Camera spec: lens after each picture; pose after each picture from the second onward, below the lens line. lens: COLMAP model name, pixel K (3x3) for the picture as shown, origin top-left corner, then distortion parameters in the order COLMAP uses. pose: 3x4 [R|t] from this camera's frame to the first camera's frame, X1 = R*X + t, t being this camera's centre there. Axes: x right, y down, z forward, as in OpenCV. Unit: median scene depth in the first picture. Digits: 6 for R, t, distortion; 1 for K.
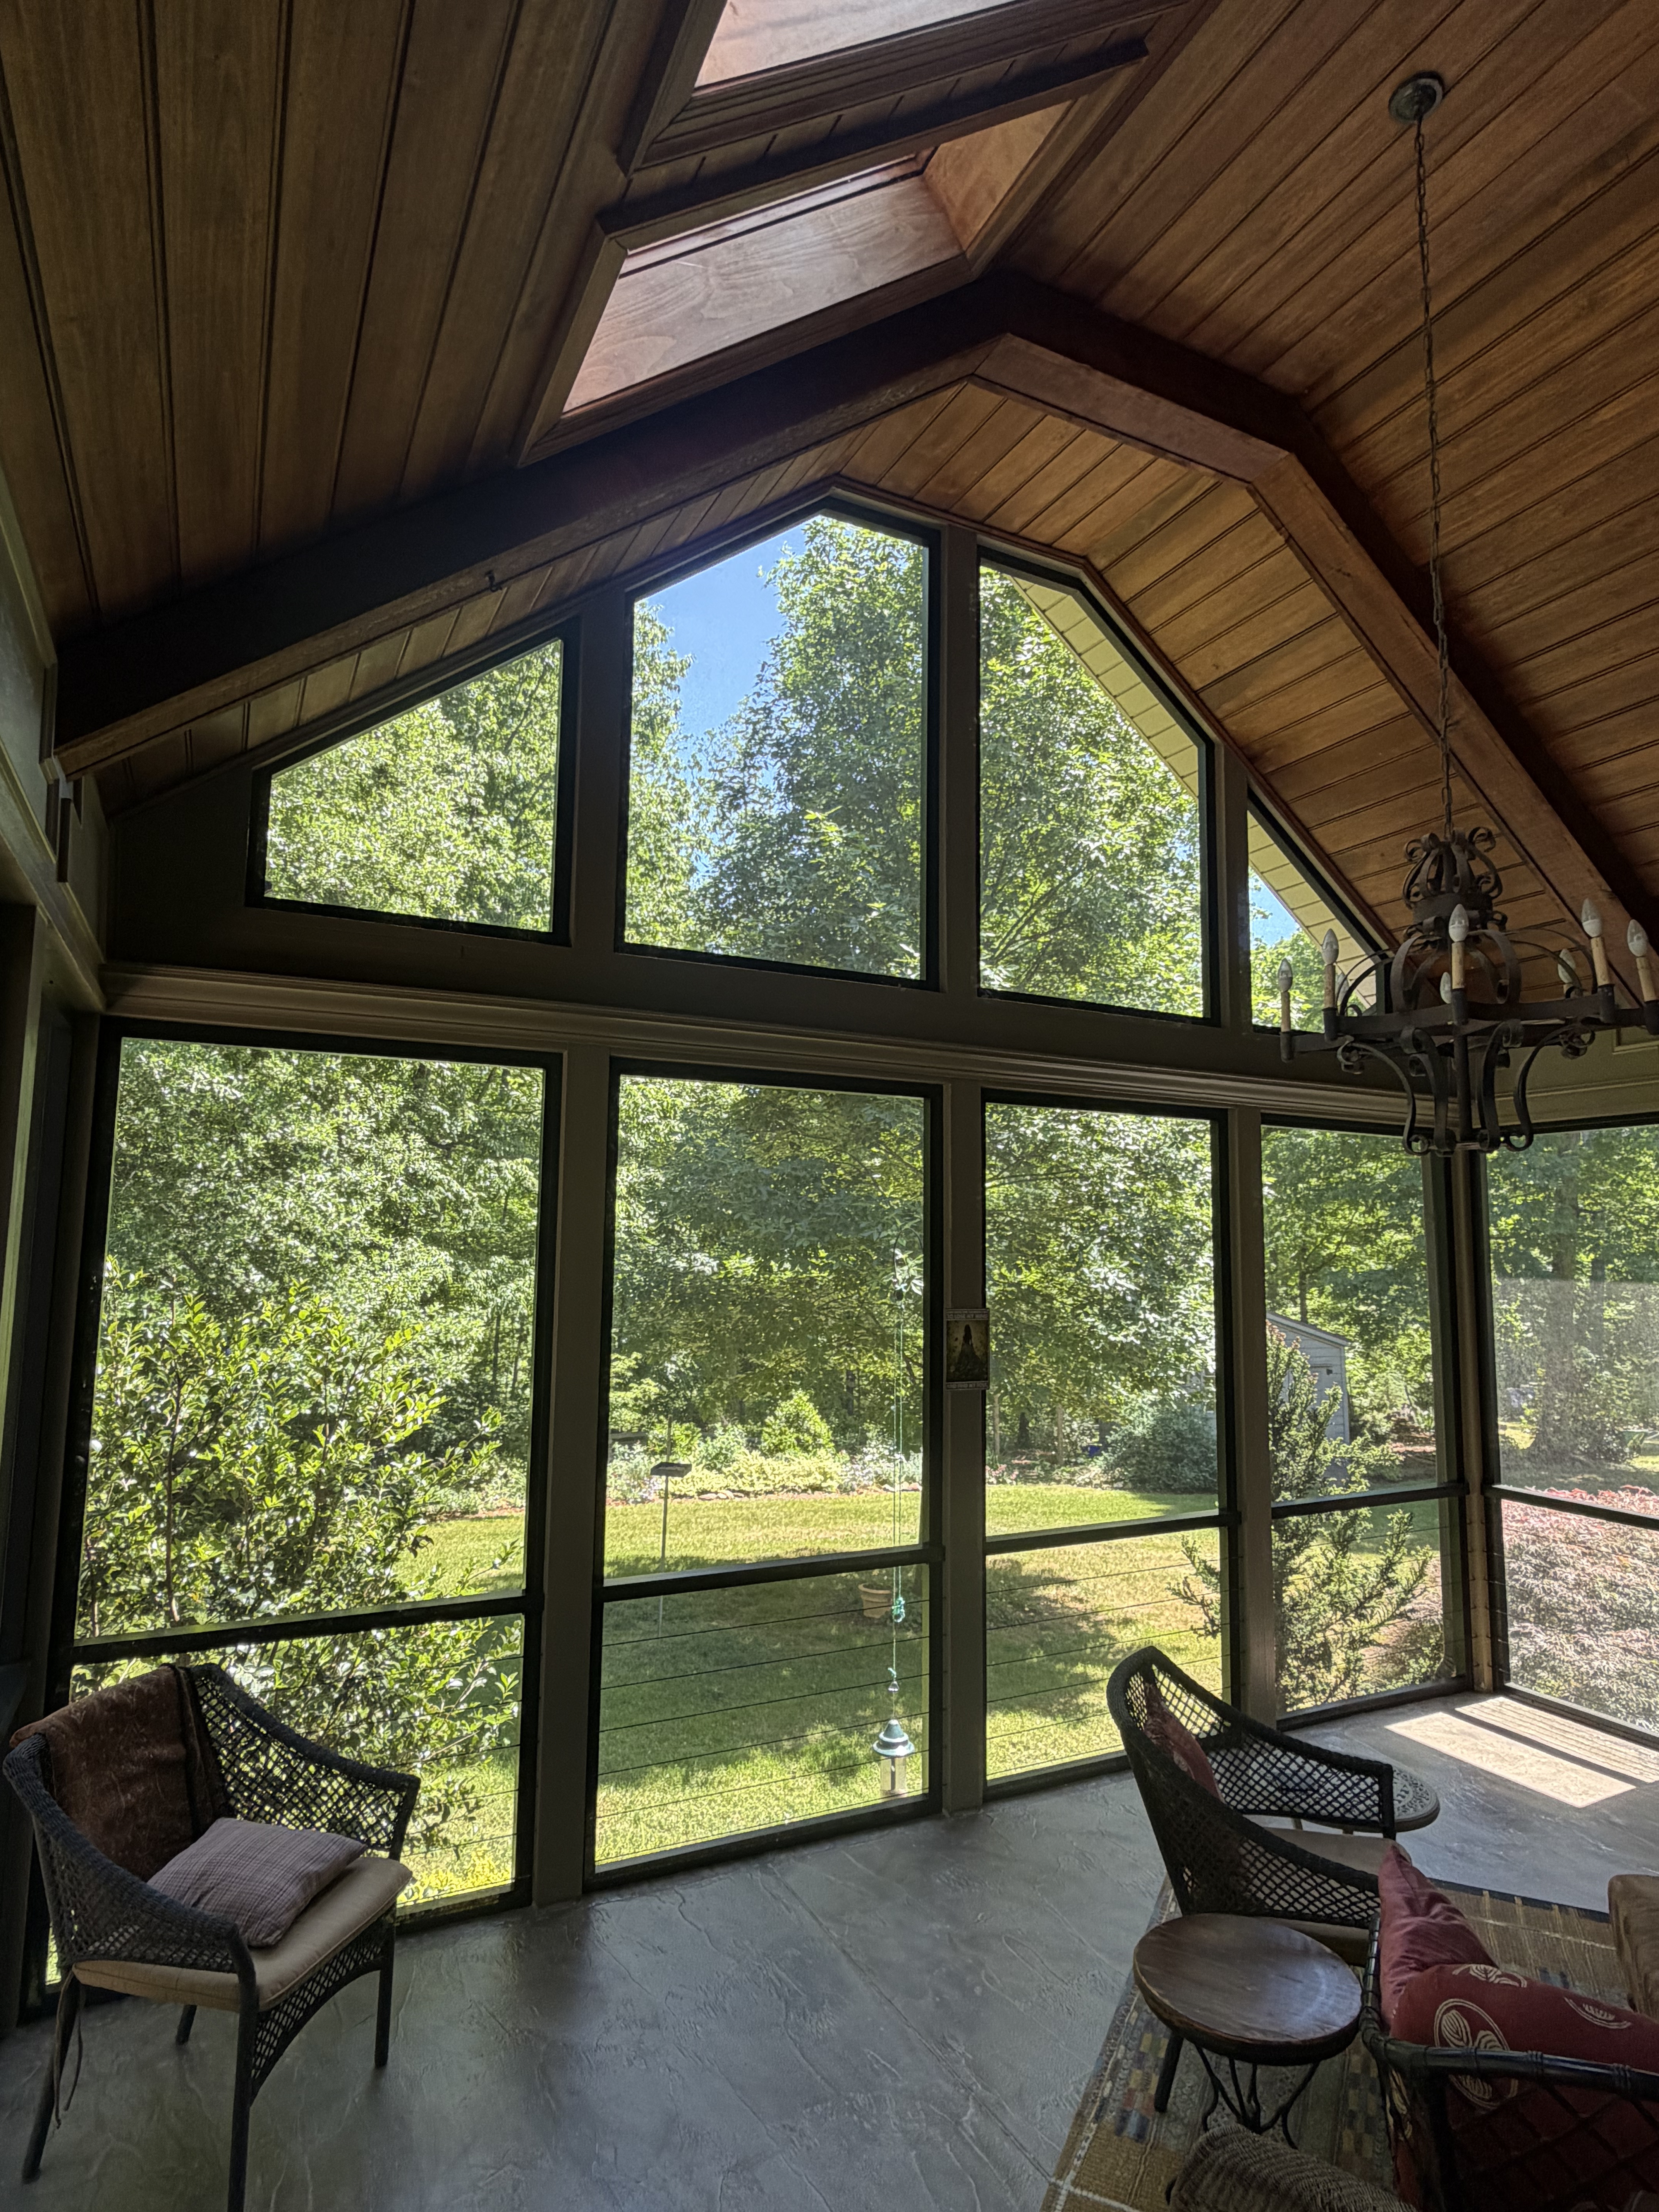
lens RADIAL K [[1238.6, 0, 752.4], [0, 1238.6, 1099.1], [0, 0, 1]] dist [-0.000005, -0.000392]
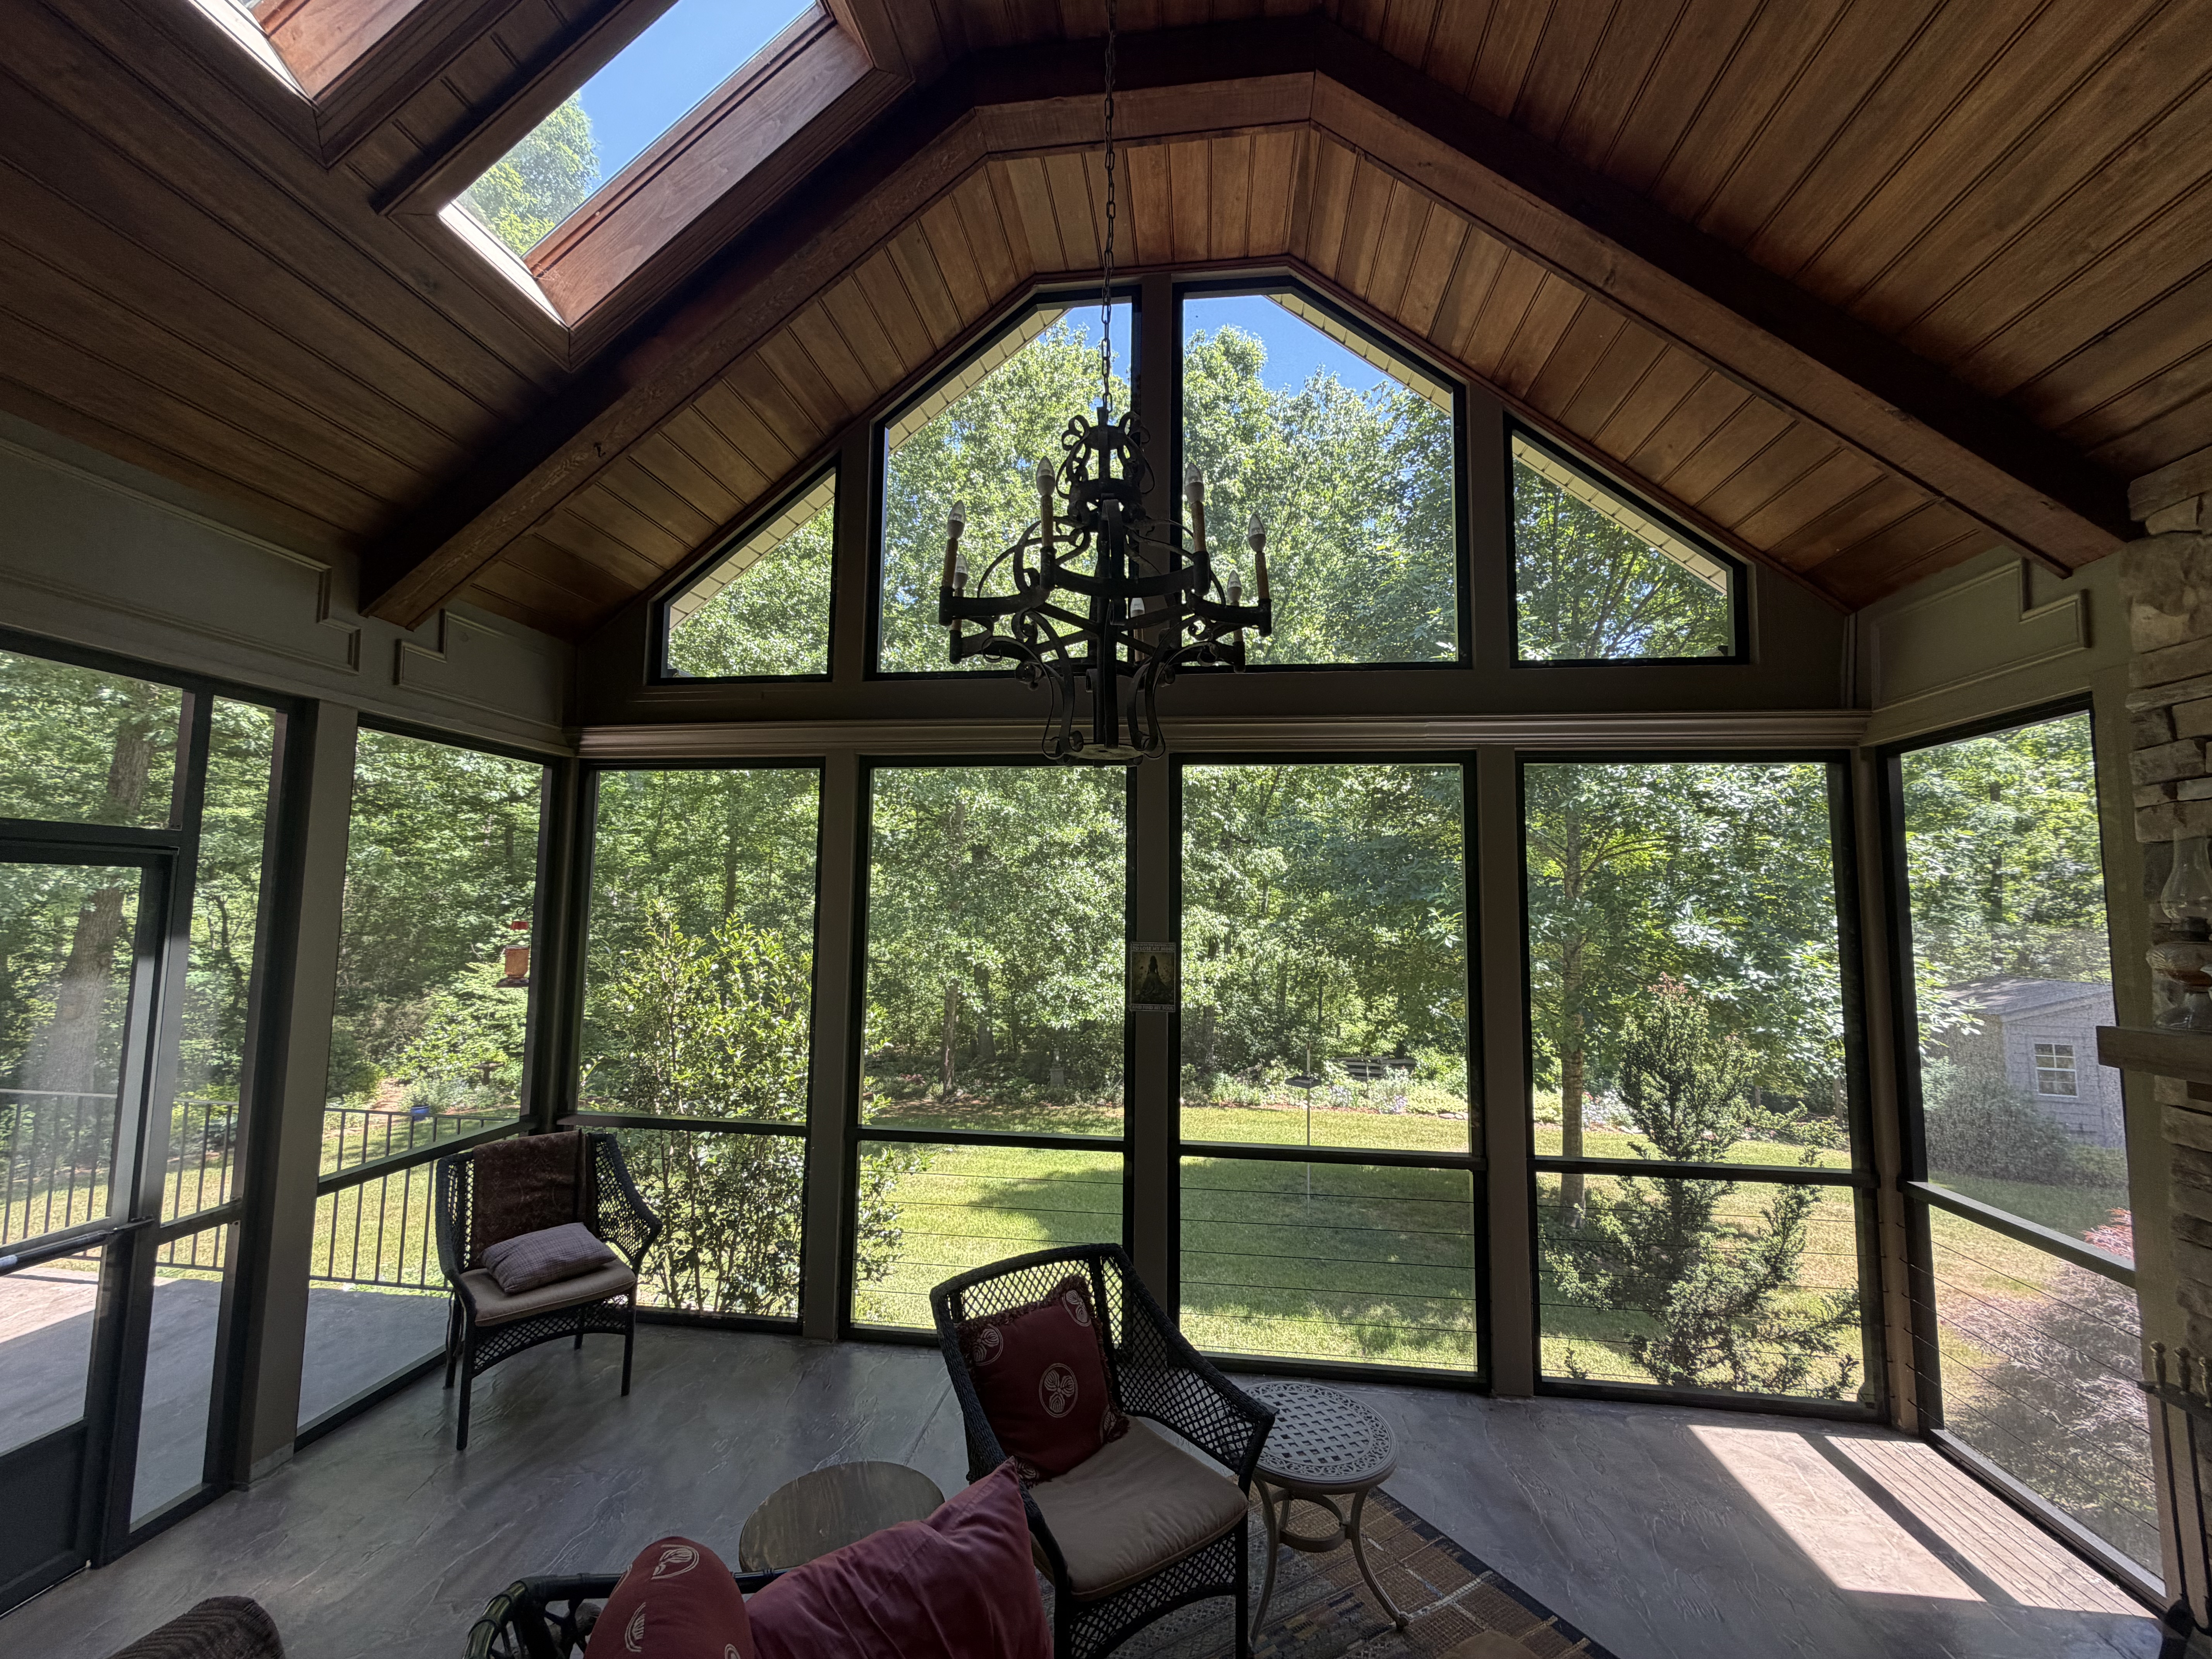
lens RADIAL K [[886.4, 0, 1103.2], [0, 886.4, 836.0], [0, 0, 1]] dist [0.000644, 0.000245]
pose [[0.826918, -0.059272, -0.559190, 0.378856], [0.073593, 0.997283, 0.003120, 0.035494], [0.557486, -0.043732, 0.829033, 0.180997]]
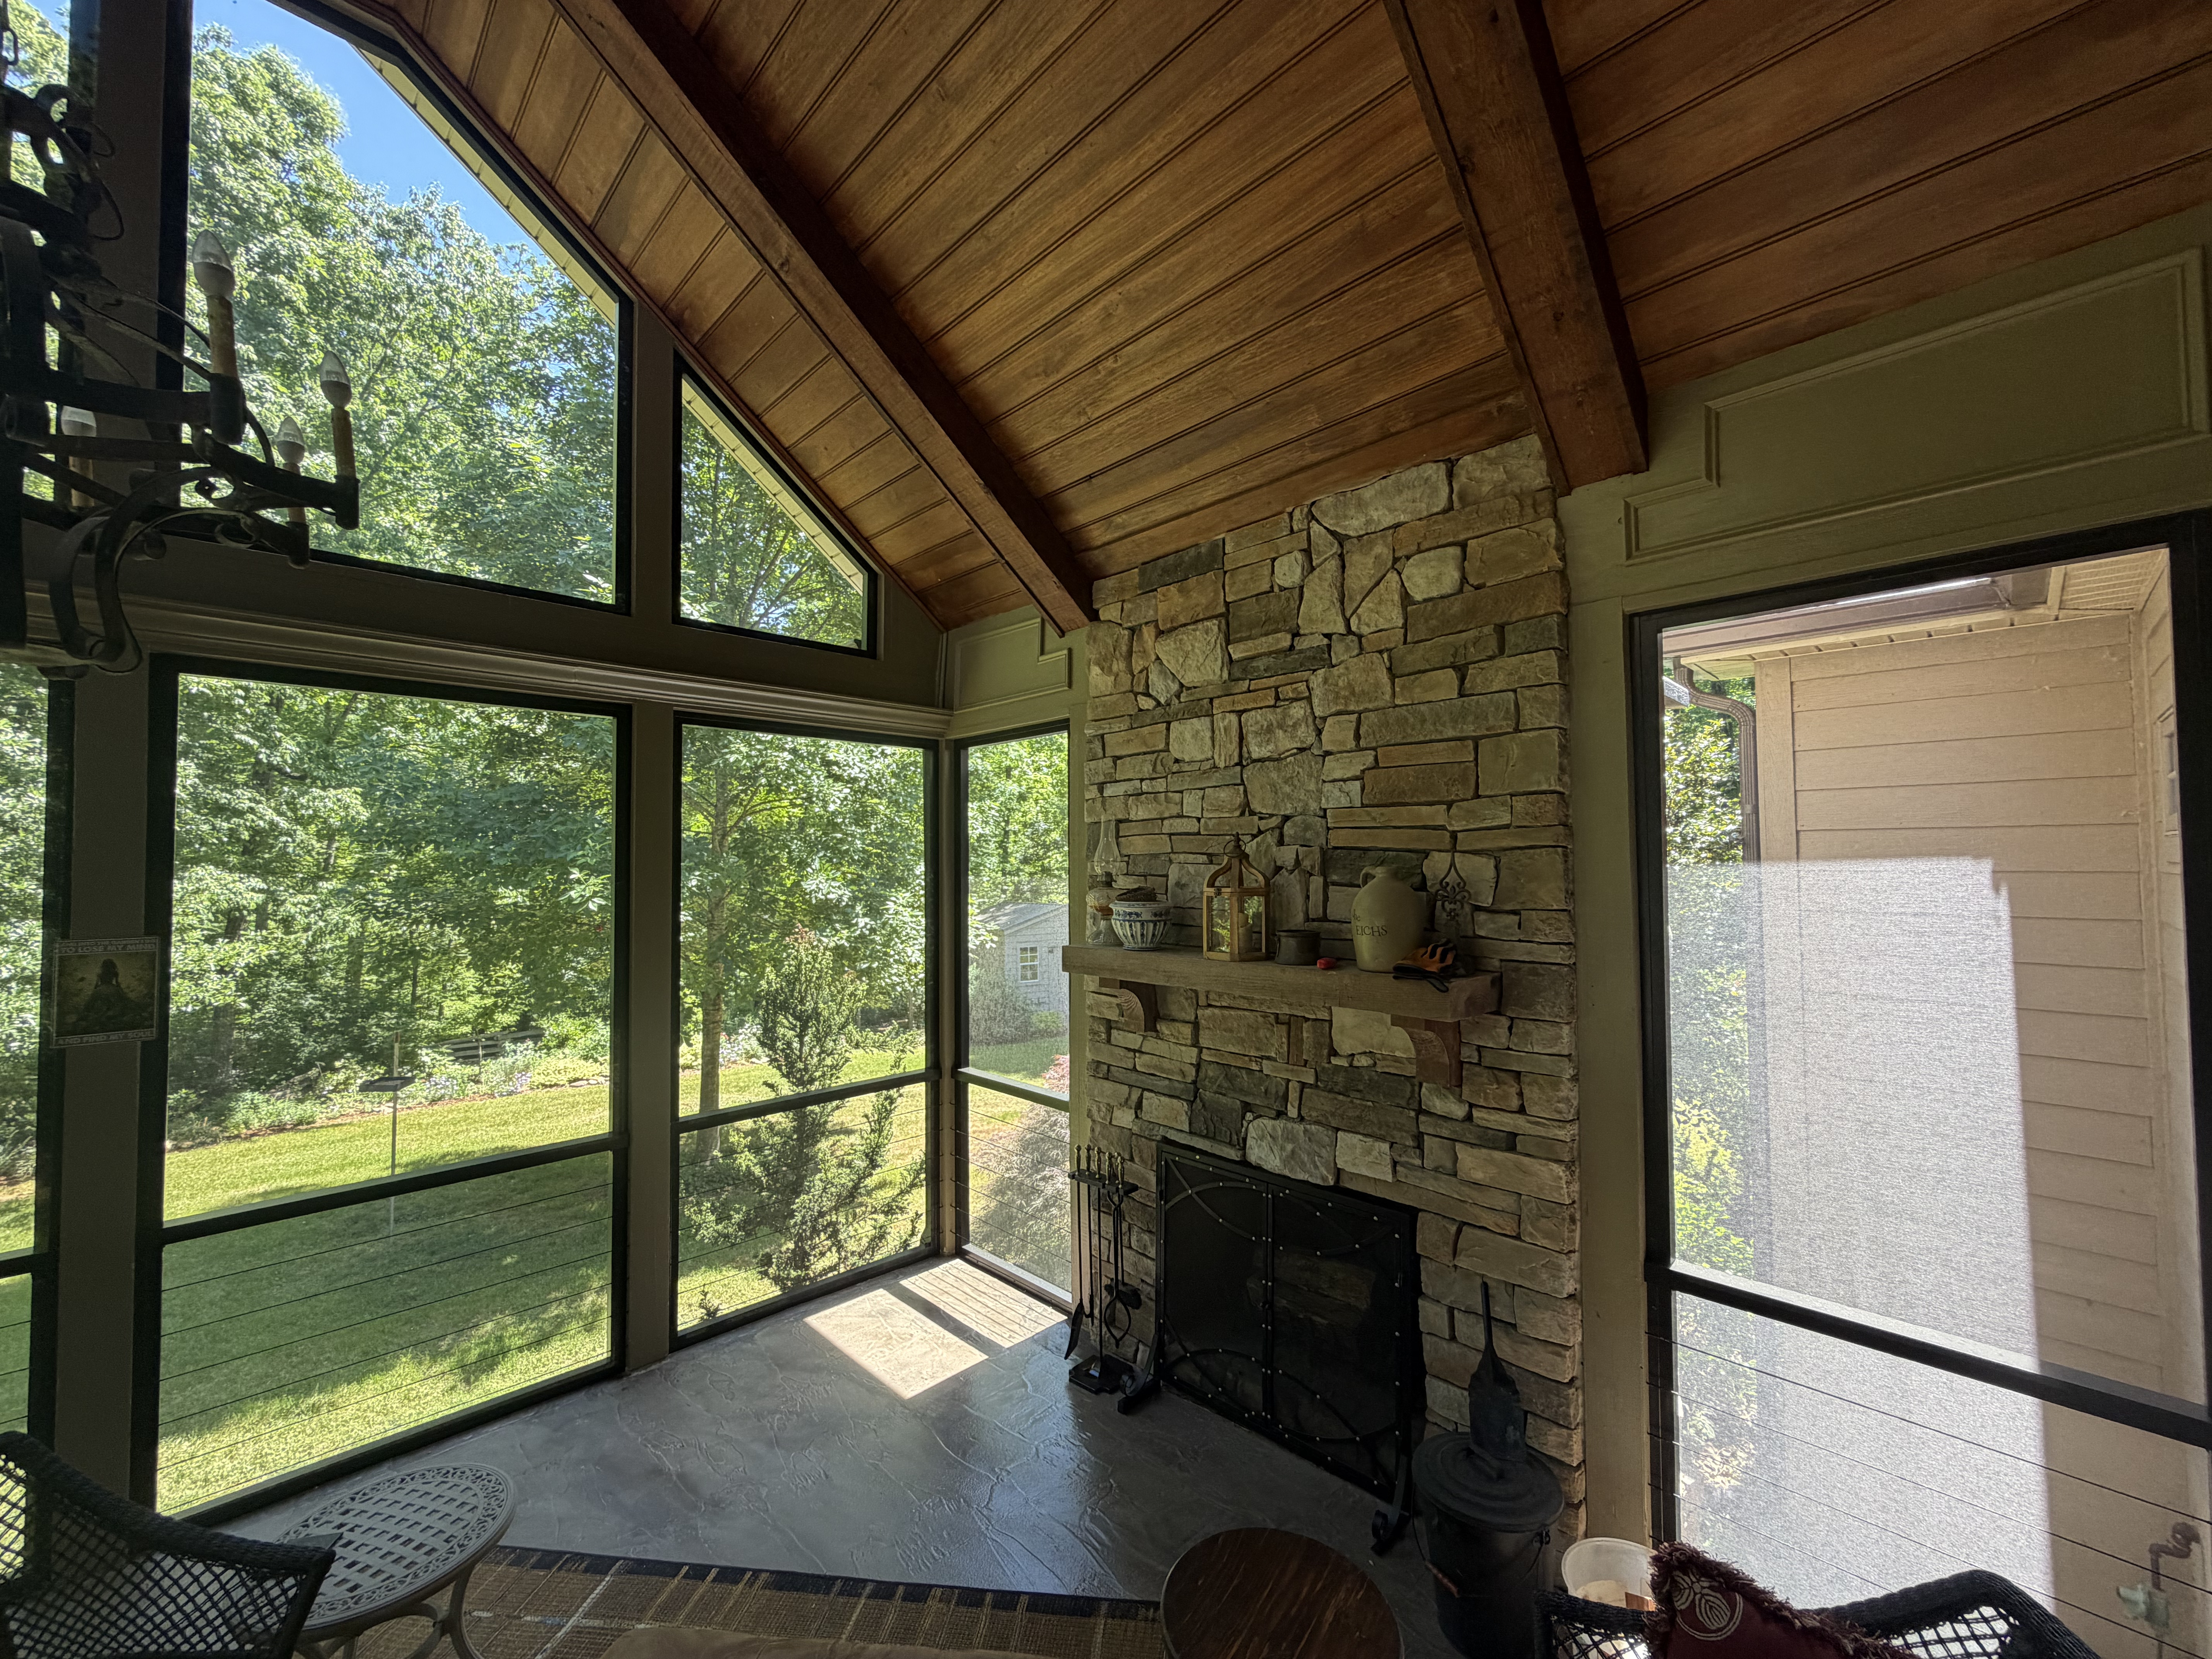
lens RADIAL K [[886.4, 0, 1103.2], [0, 886.4, 836.0], [0, 0, 1]] dist [0.000644, 0.000245]
pose [[0.954843, -0.020154, 0.296425, 0.374645], [-0.007150, 0.995849, 0.090740, 0.030640], [-0.297024, -0.088762, 0.950736, 0.188612]]
